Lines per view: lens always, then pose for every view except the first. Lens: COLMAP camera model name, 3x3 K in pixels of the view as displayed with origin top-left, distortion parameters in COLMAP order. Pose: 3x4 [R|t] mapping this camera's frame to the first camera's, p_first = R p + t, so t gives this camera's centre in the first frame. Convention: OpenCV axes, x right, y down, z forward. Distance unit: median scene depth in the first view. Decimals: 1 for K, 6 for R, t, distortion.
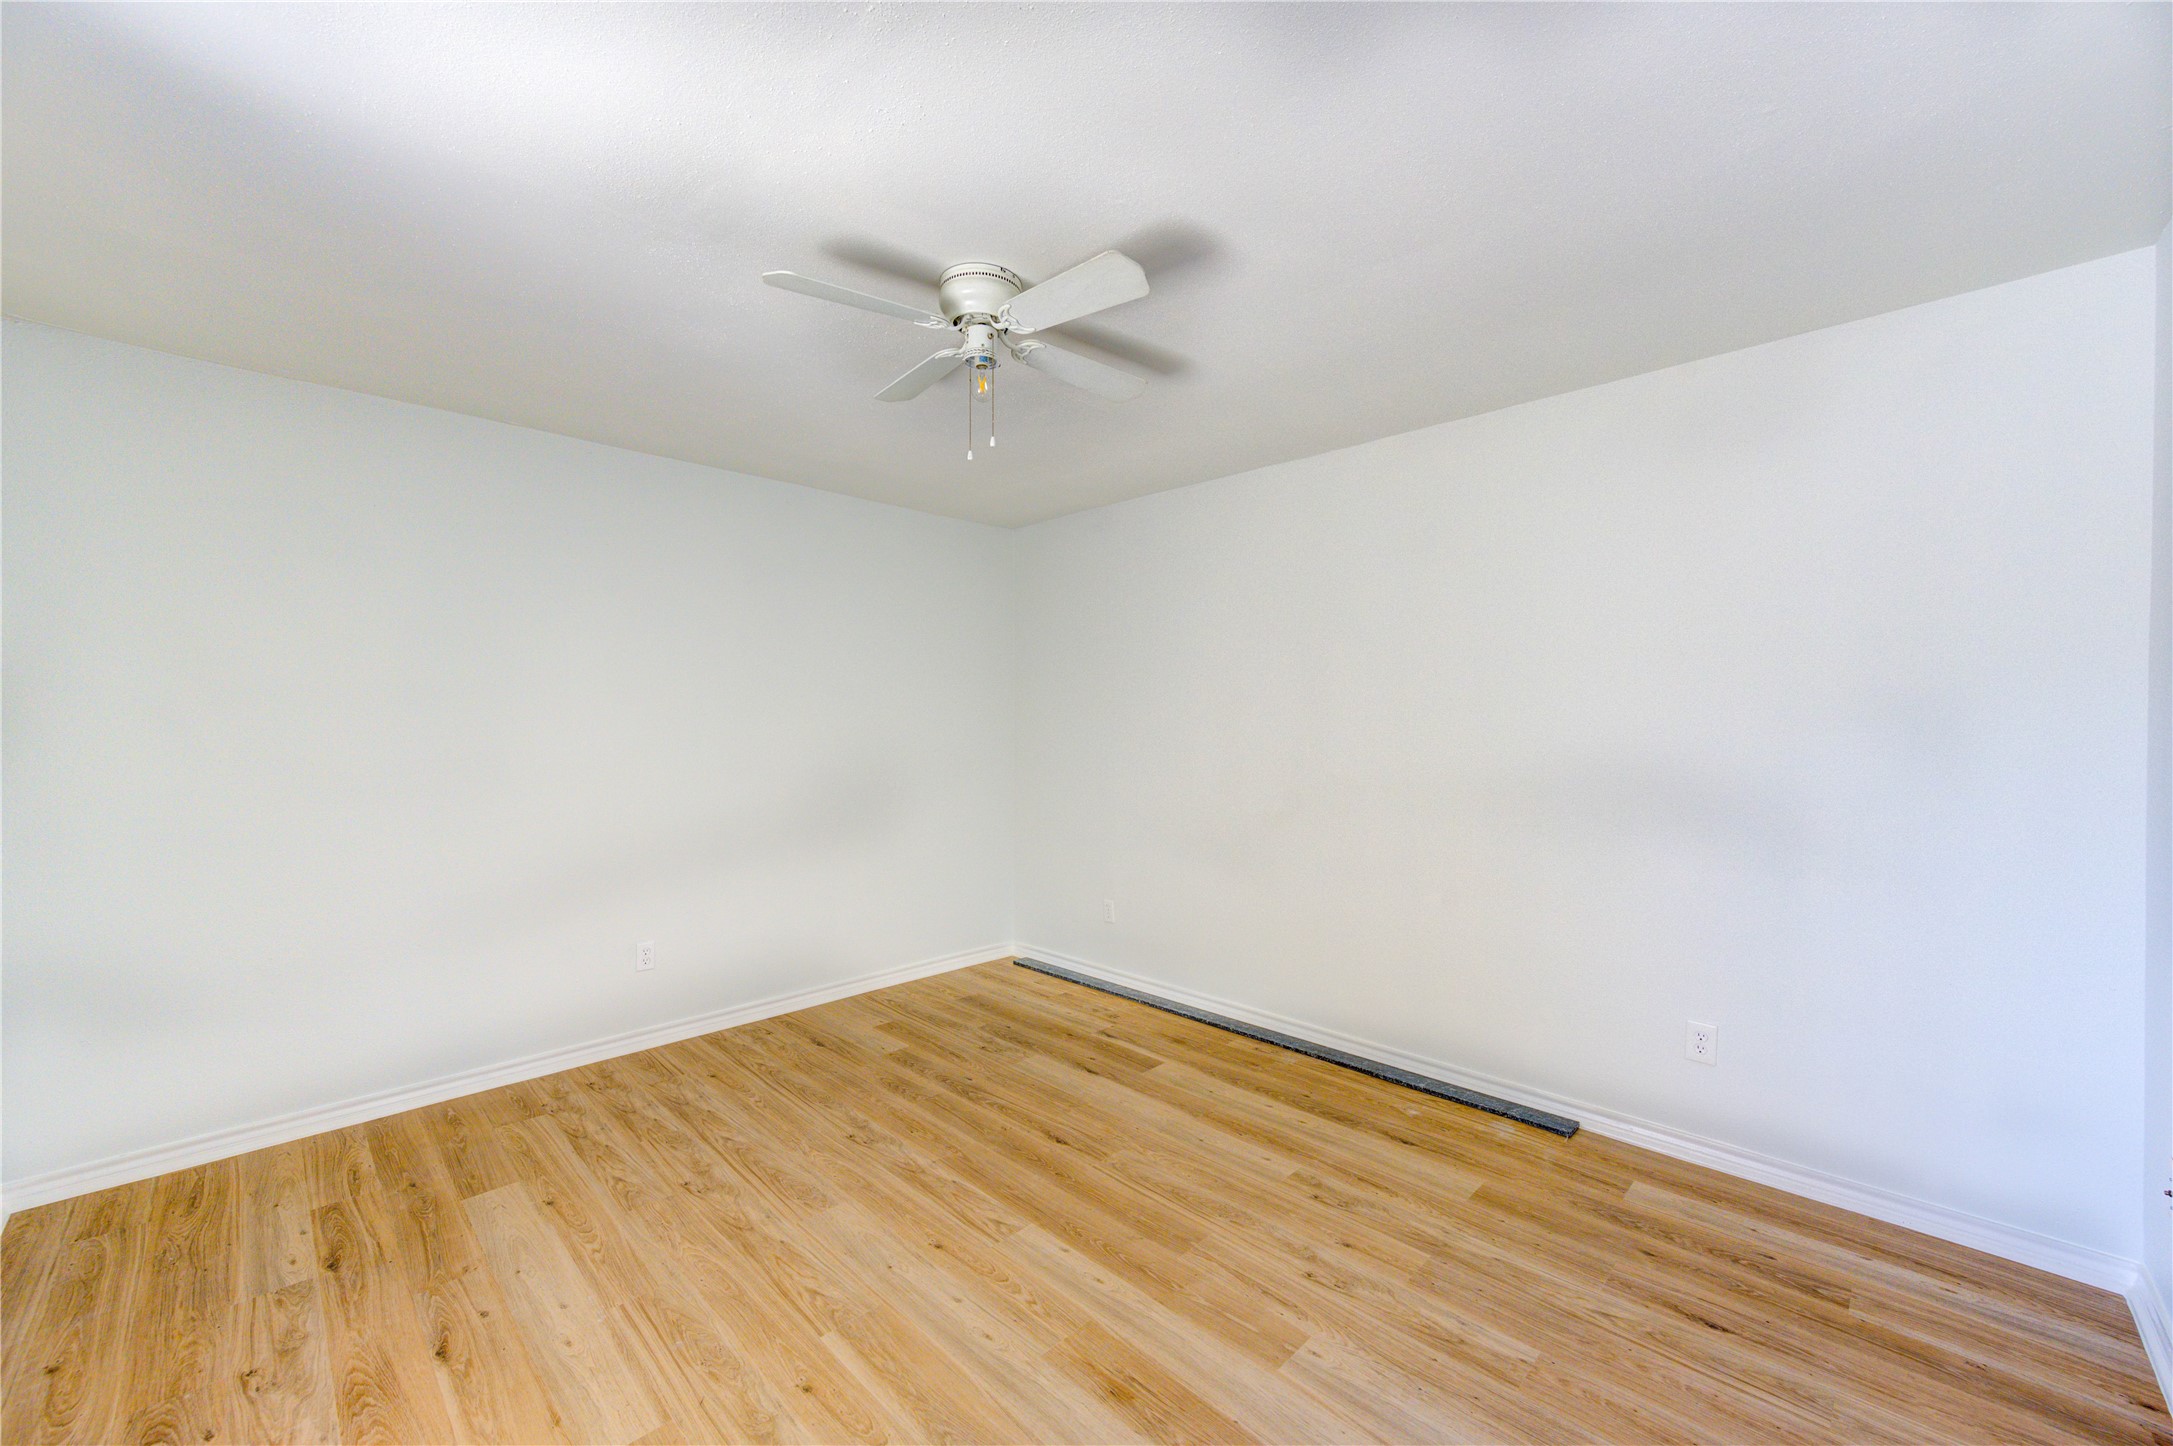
lens RADIAL K [[856.4, 0, 1086.5], [0, 856.4, 723.0], [0, 0, 1]] dist [0.002162, 0.000108]
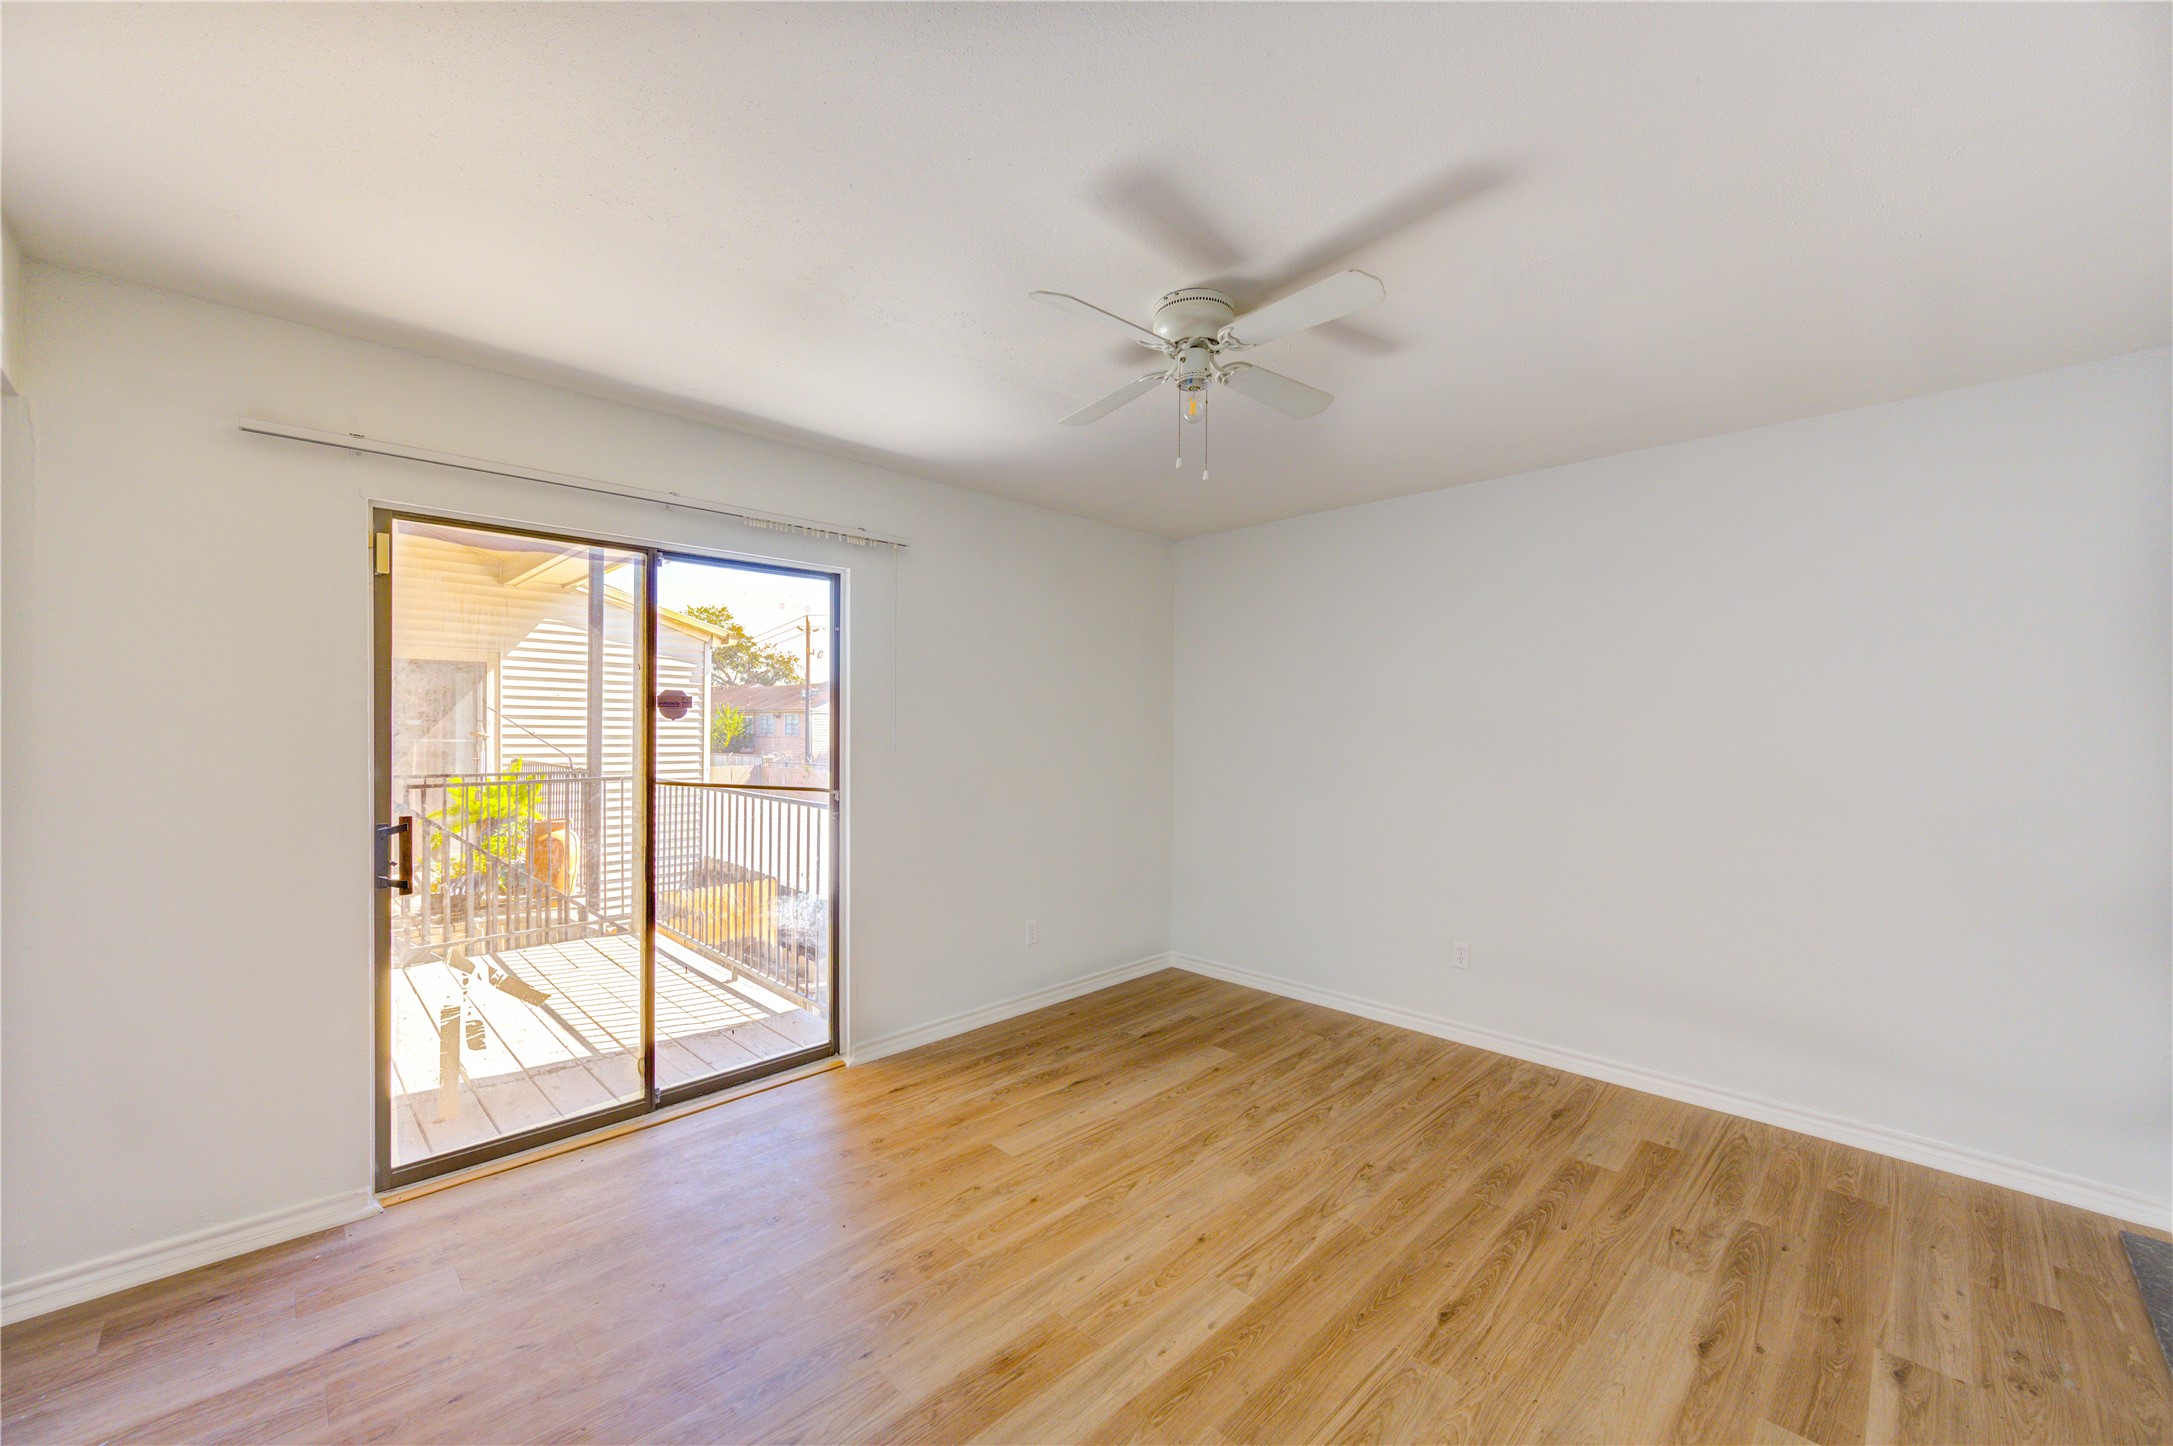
lens RADIAL K [[838.4, 0, 1086.5], [0, 838.4, 723.0], [0, 0, 1]] dist [0.000202, 0.000132]
pose [[-0.007438, -0.002710, -0.999969, 0.816657], [-0.009458, 0.999952, -0.002640, -0.014222], [0.999928, 0.009438, -0.007463, 0.826214]]
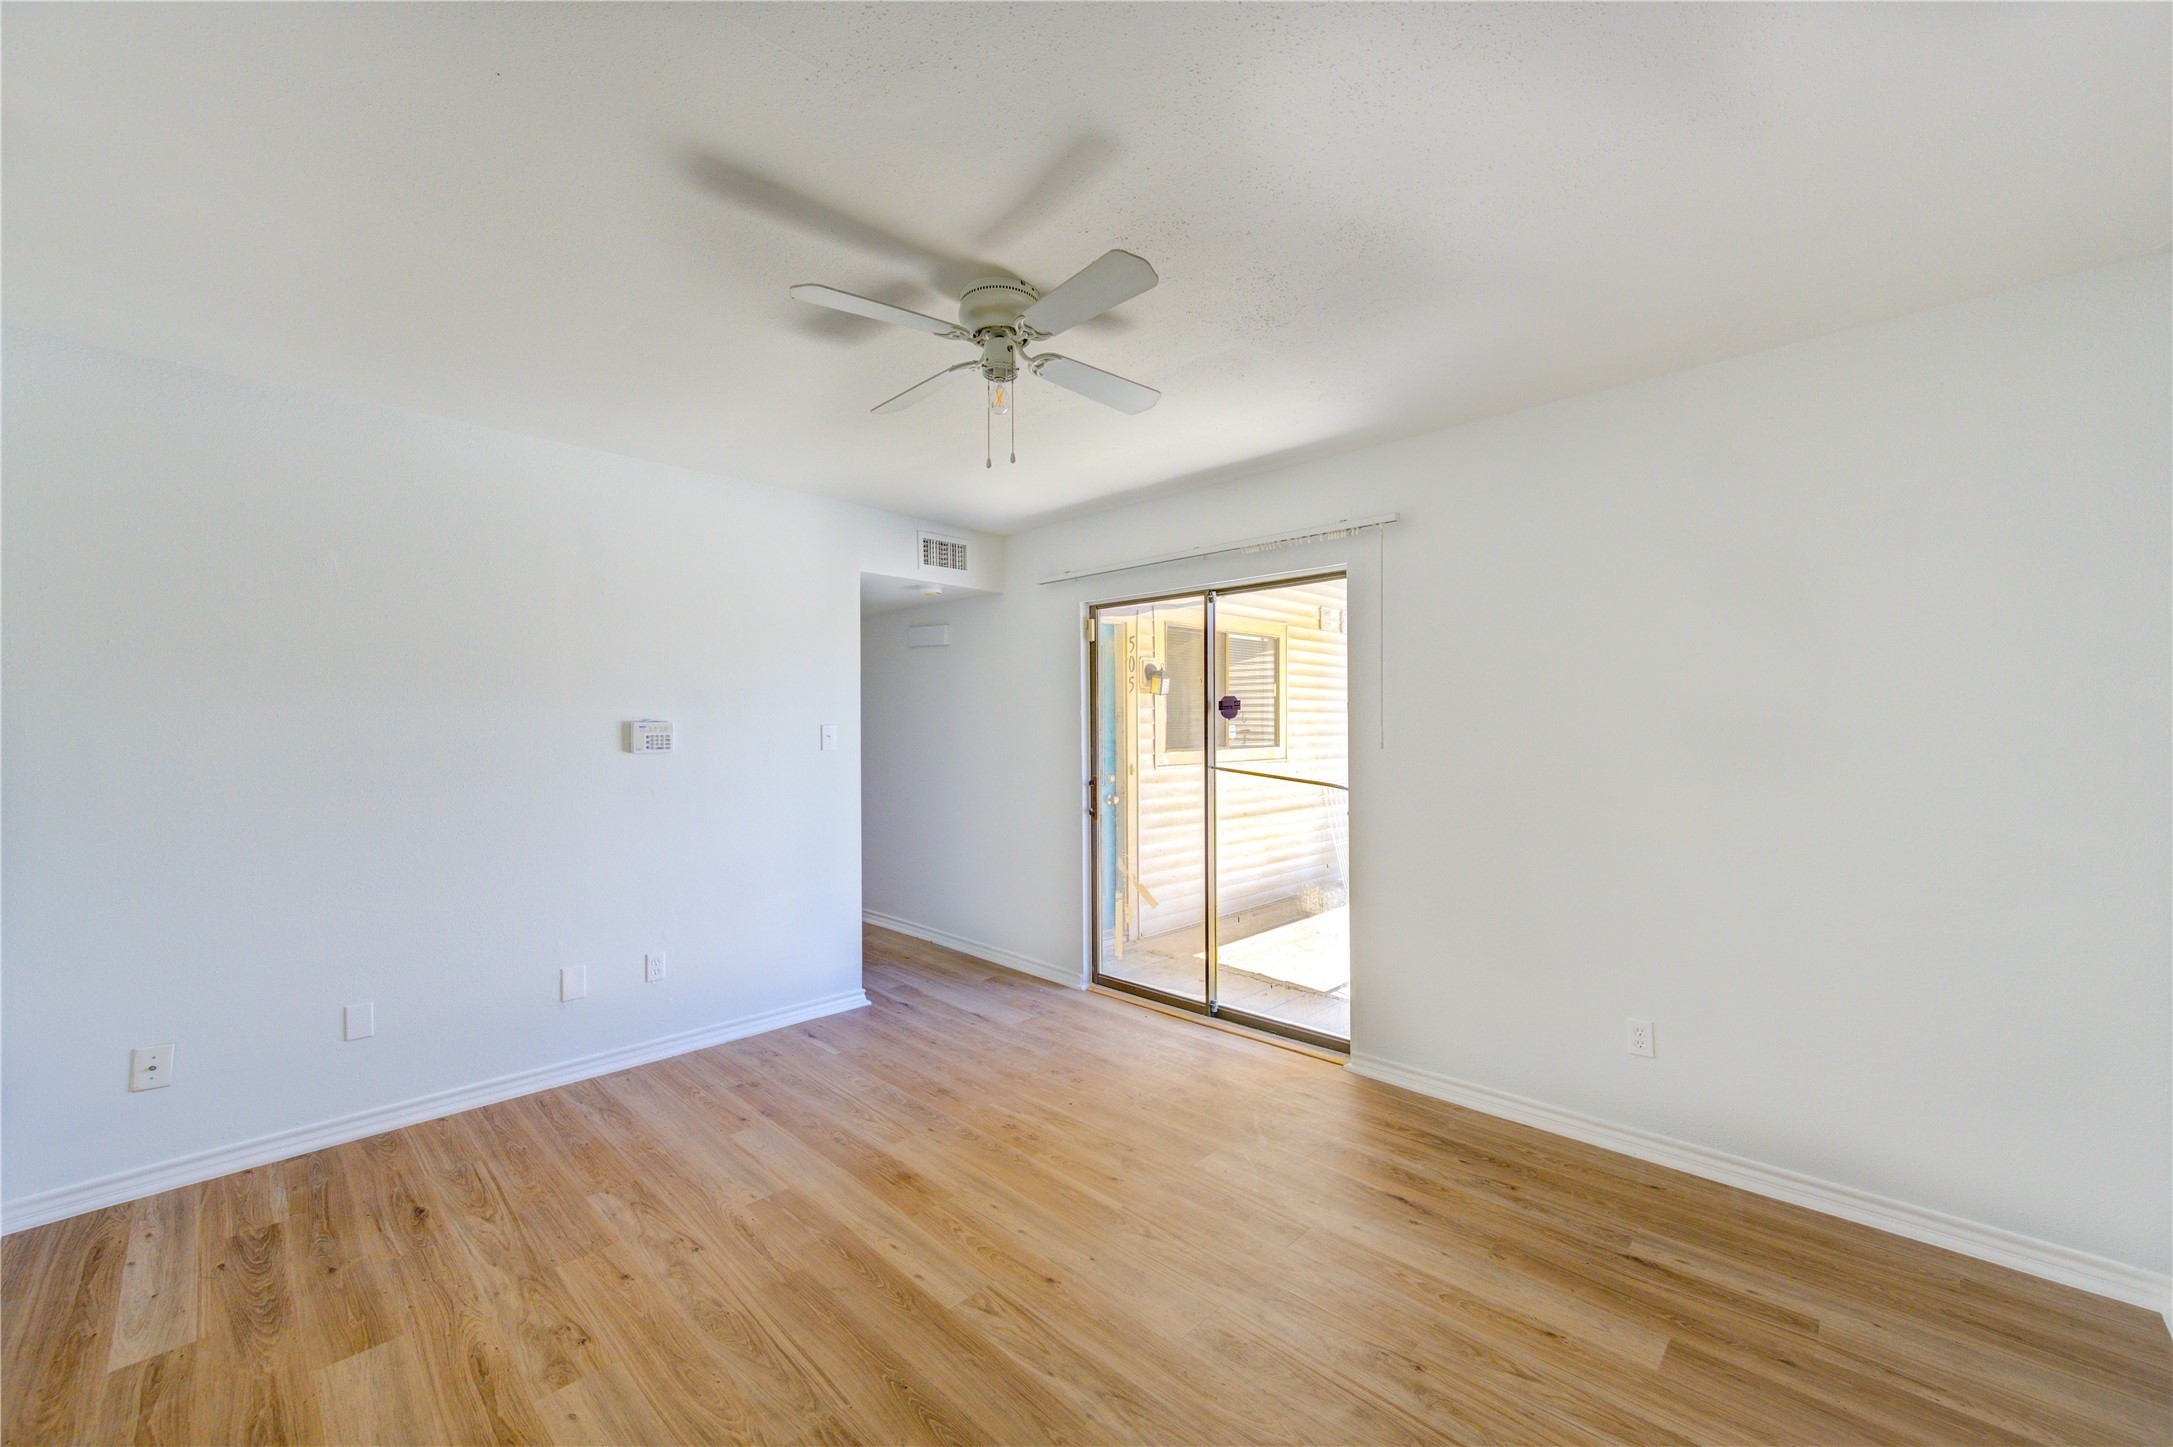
lens RADIAL K [[841.2, 0, 1081.3], [0, 841.2, 725.3], [0, 0, 1]] dist [0.000517, 0.000081]
pose [[-0.999796, 0.003753, -0.019836, -0.183294], [0.003659, 0.999982, 0.004776, -0.013549], [0.019853, 0.004702, -0.999792, 1.858493]]
